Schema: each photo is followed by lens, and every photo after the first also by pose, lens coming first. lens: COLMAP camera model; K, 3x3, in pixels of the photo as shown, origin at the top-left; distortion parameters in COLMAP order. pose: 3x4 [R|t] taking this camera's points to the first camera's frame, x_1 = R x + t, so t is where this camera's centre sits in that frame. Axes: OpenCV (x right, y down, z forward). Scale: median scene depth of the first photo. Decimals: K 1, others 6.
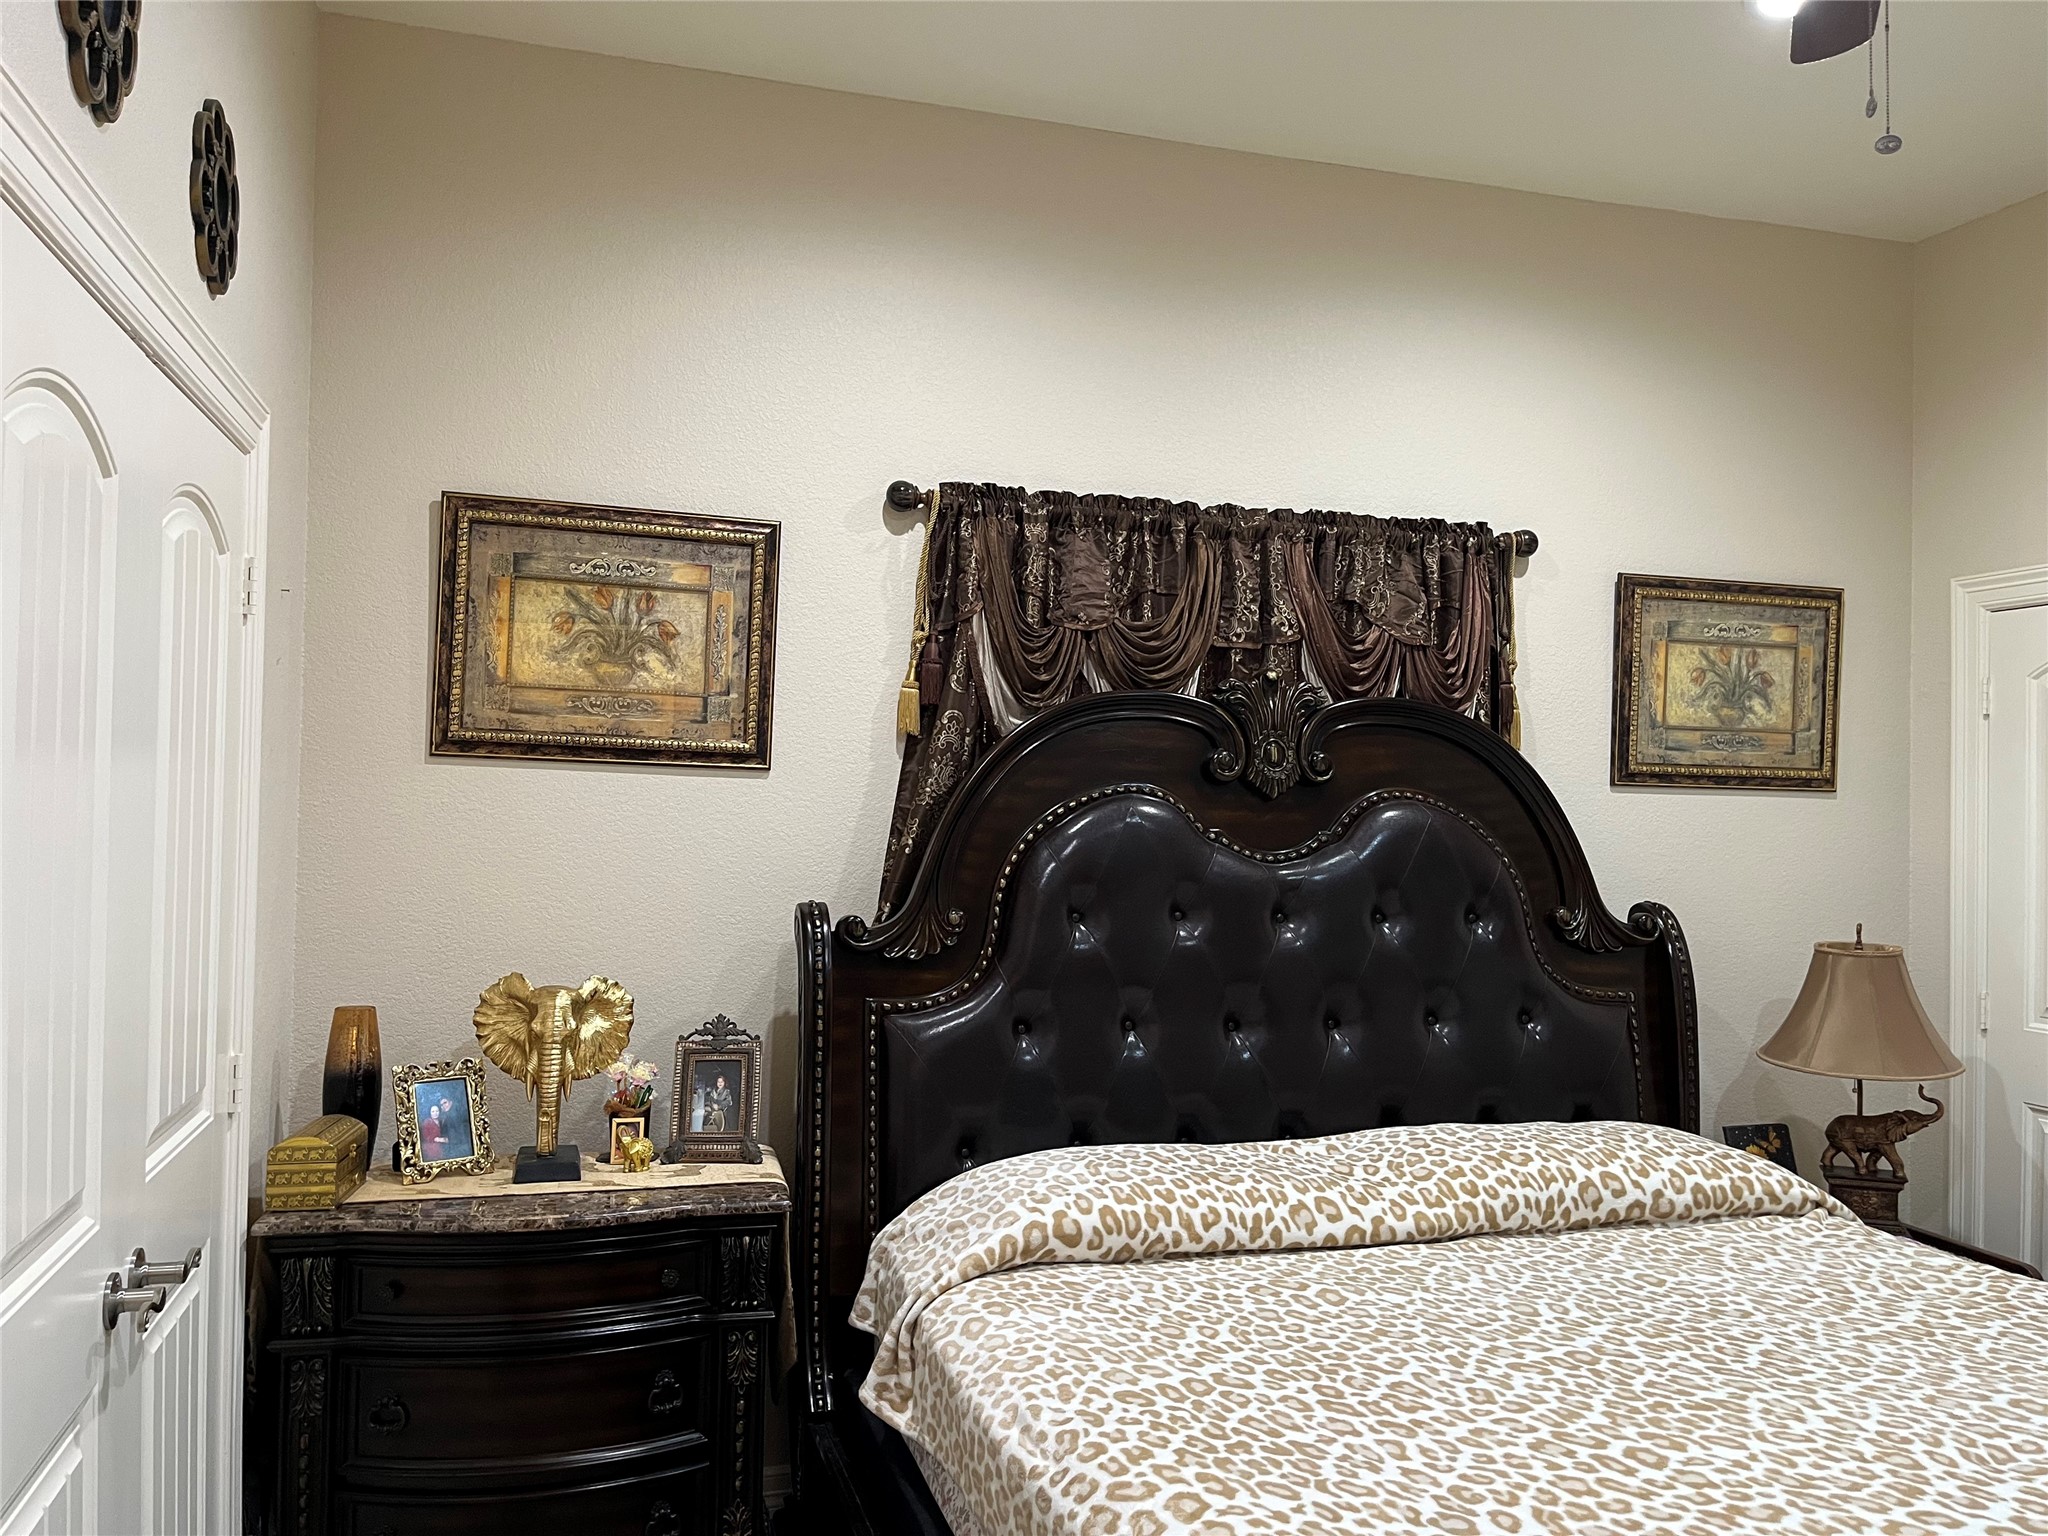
lens RADIAL K [[1561.6, 0, 1021.1], [0, 1561.6, 769.6], [0, 0, 1]] dist [0.066213, -0.087406]
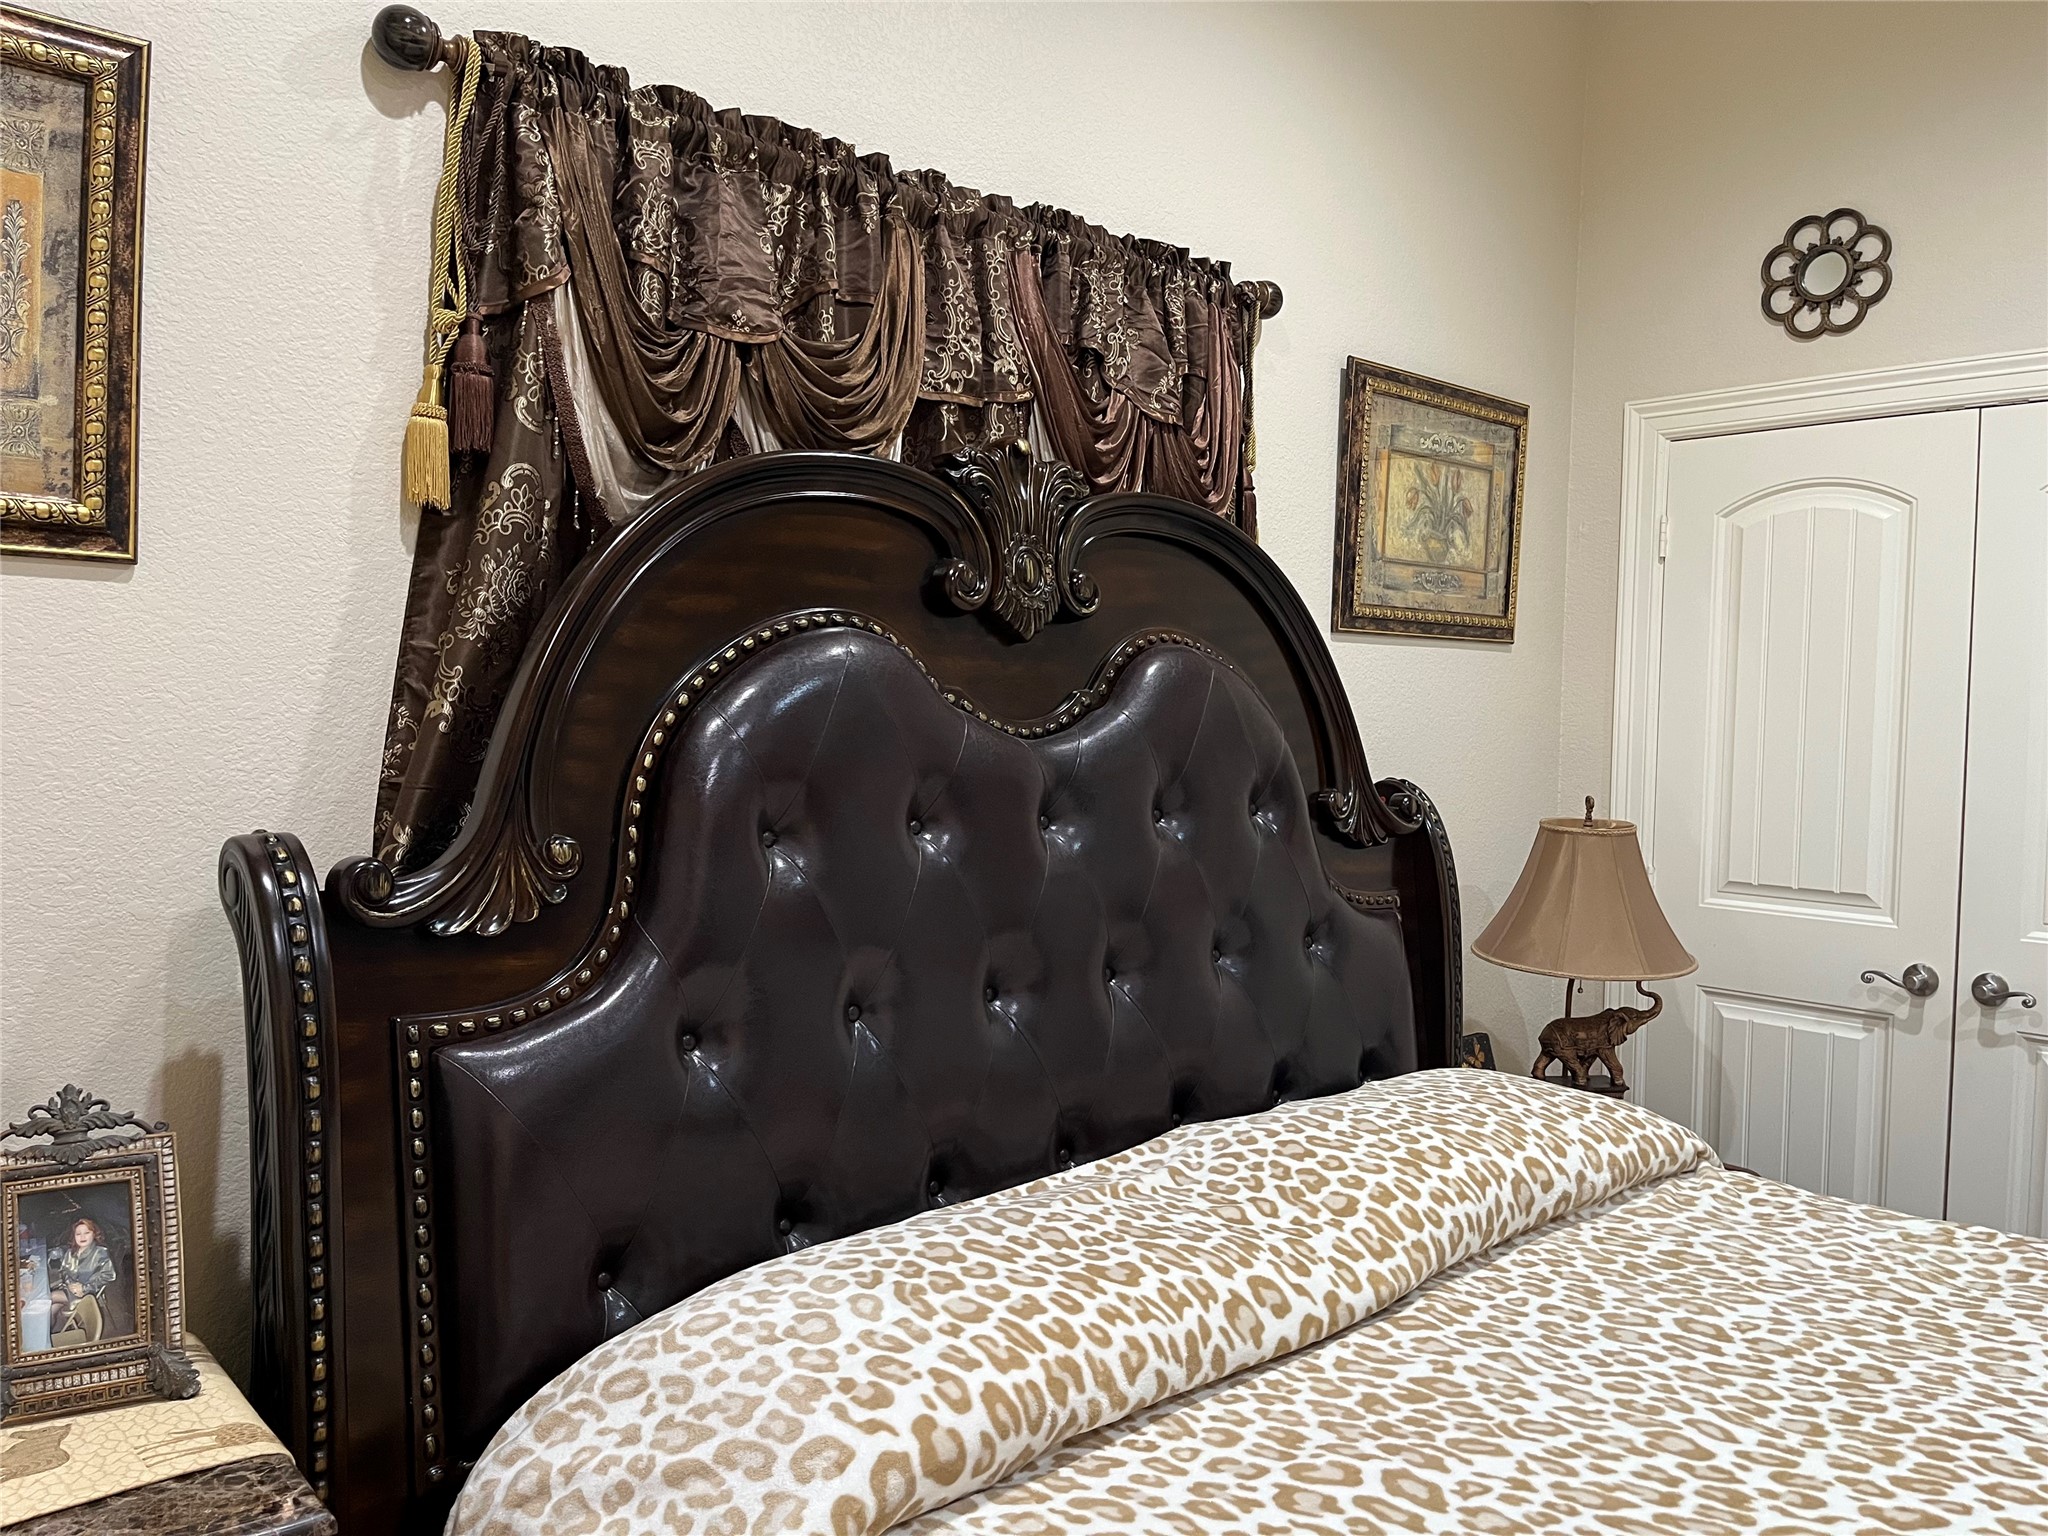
lens RADIAL K [[1570.6, 0, 1034.4], [0, 1570.6, 772.5], [0, 0, 1]] dist [0.065612, -0.100593]
pose [[0.888197, -0.026956, 0.458672, -0.138274], [-0.010757, 0.996784, 0.079410, 0.022205], [-0.459337, -0.075466, 0.885050, 0.424840]]
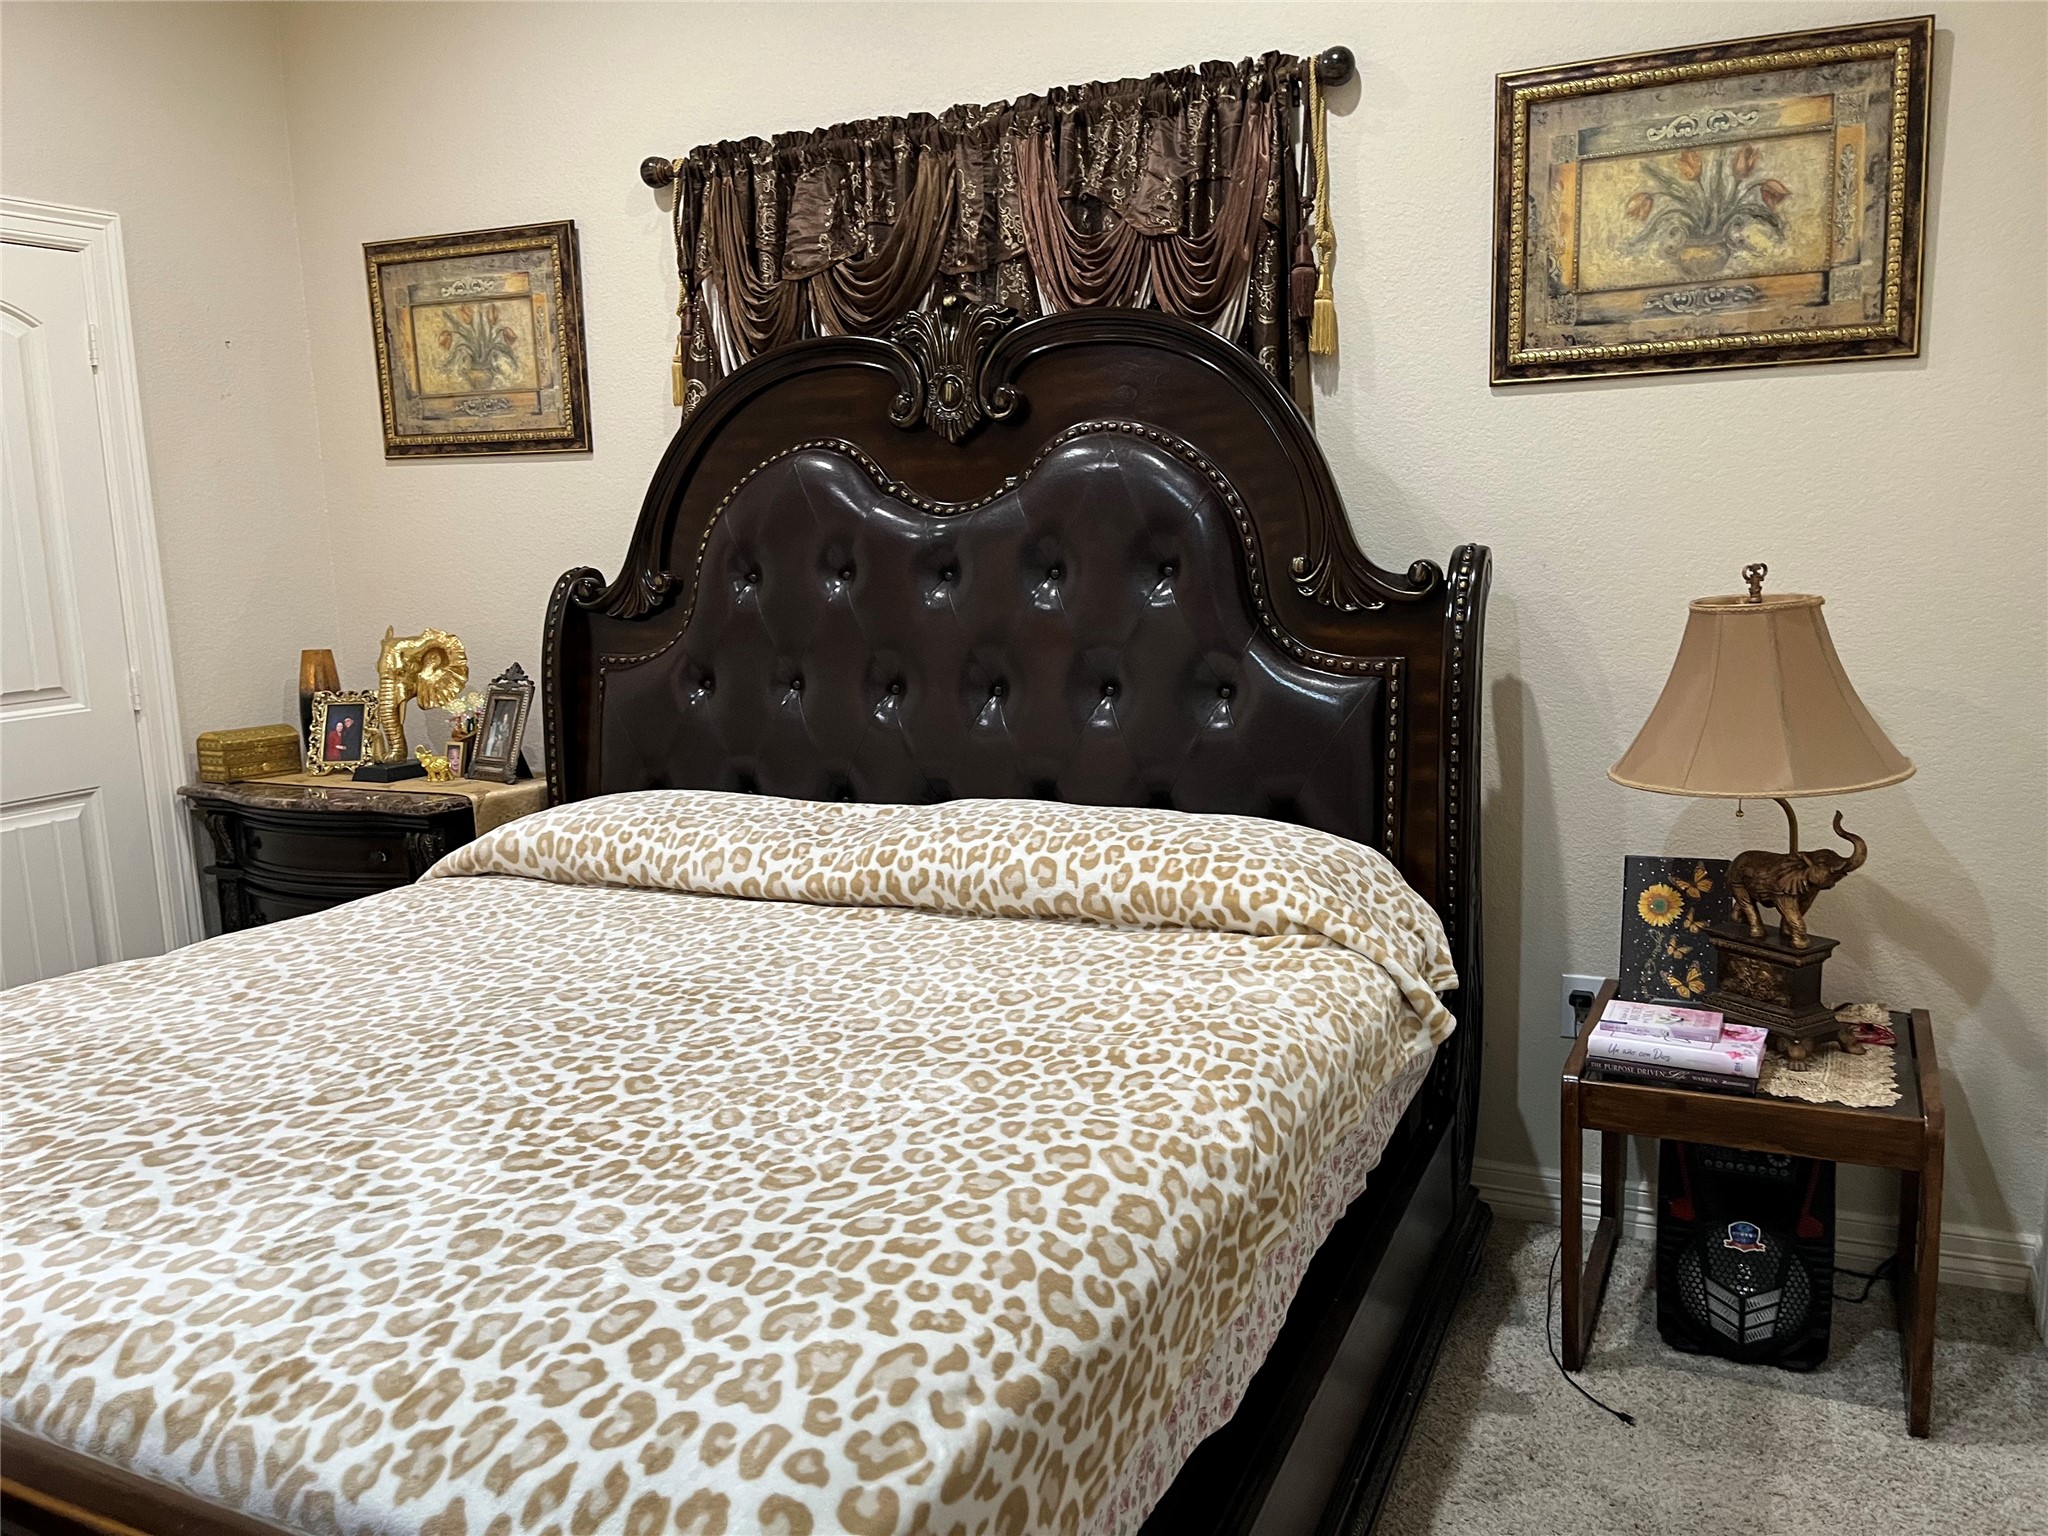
lens RADIAL K [[1561.6, 0, 1021.1], [0, 1561.6, 769.6], [0, 0, 1]] dist [0.066213, -0.087406]
pose [[0.741325, 0.058891, -0.668558, 0.822403], [0.061420, 0.986010, 0.154958, 0.068005], [0.668330, -0.155937, 0.727337, 0.341544]]
